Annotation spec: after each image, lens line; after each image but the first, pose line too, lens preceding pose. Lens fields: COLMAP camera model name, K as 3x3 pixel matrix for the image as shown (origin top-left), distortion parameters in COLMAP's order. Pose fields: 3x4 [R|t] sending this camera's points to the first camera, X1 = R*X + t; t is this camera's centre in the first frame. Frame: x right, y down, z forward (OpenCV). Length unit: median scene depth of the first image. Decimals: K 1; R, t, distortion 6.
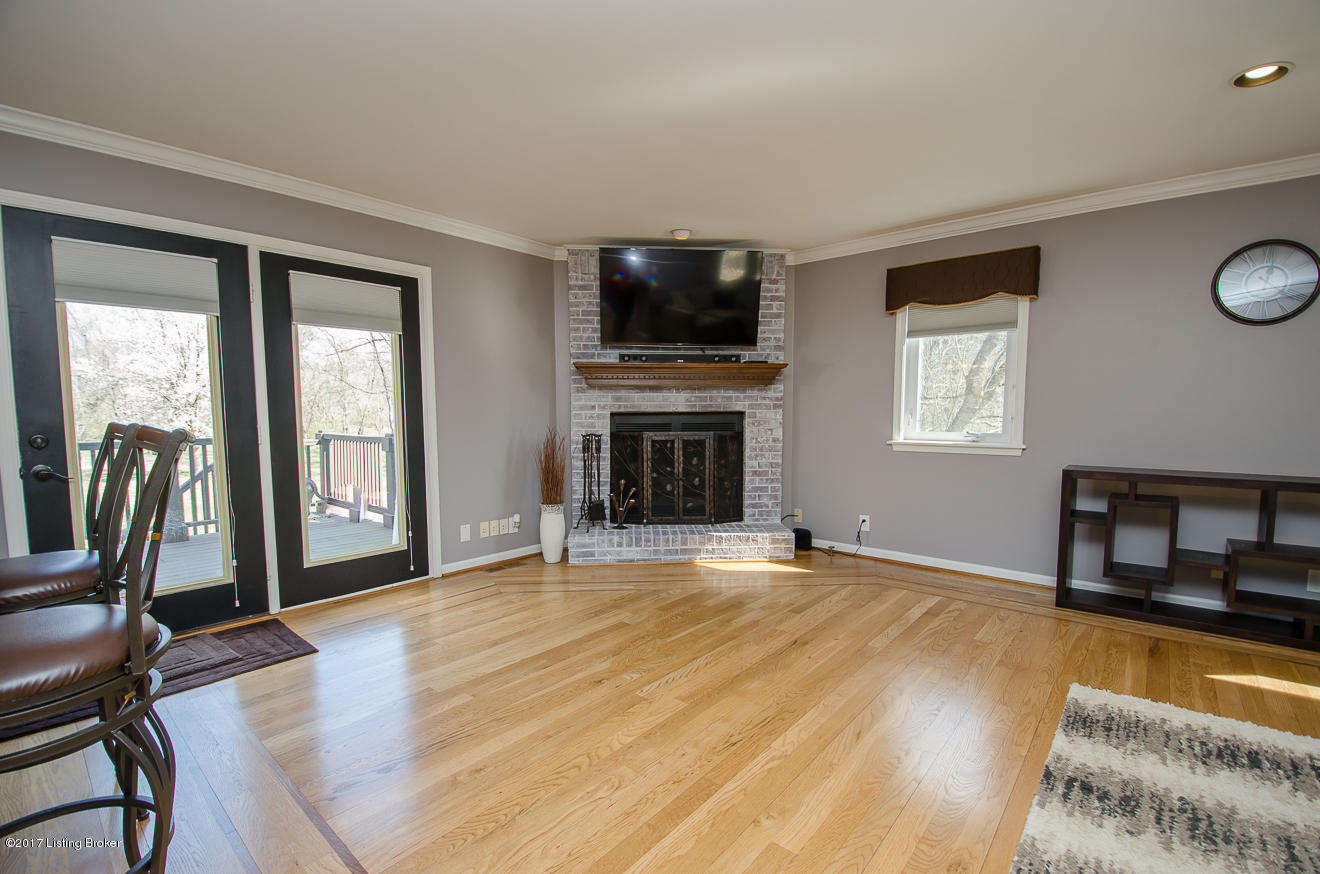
lens RADIAL K [[583.2, 0, 672.7], [0, 583.2, 451.2], [0, 0, 1]] dist [0.010644, -0.019938]
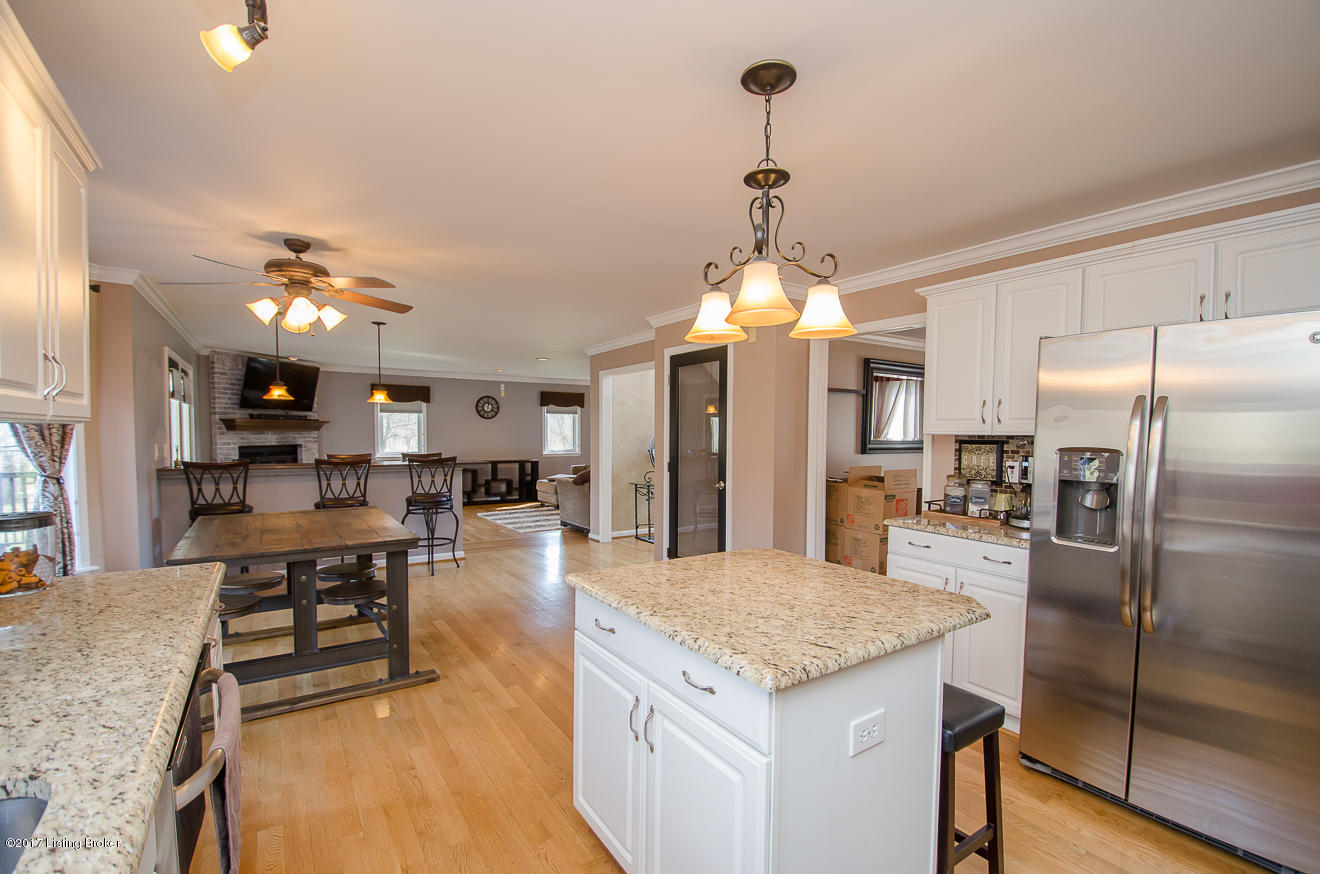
lens RADIAL K [[583.2, 0, 672.7], [0, 583.2, 451.2], [0, 0, 1]] dist [0.010644, -0.019938]
pose [[0.268776, -0.028254, 0.962788, -1.446668], [0.064312, 0.997866, 0.011330, 0.010938], [-0.961053, 0.058874, 0.270019, -0.711318]]
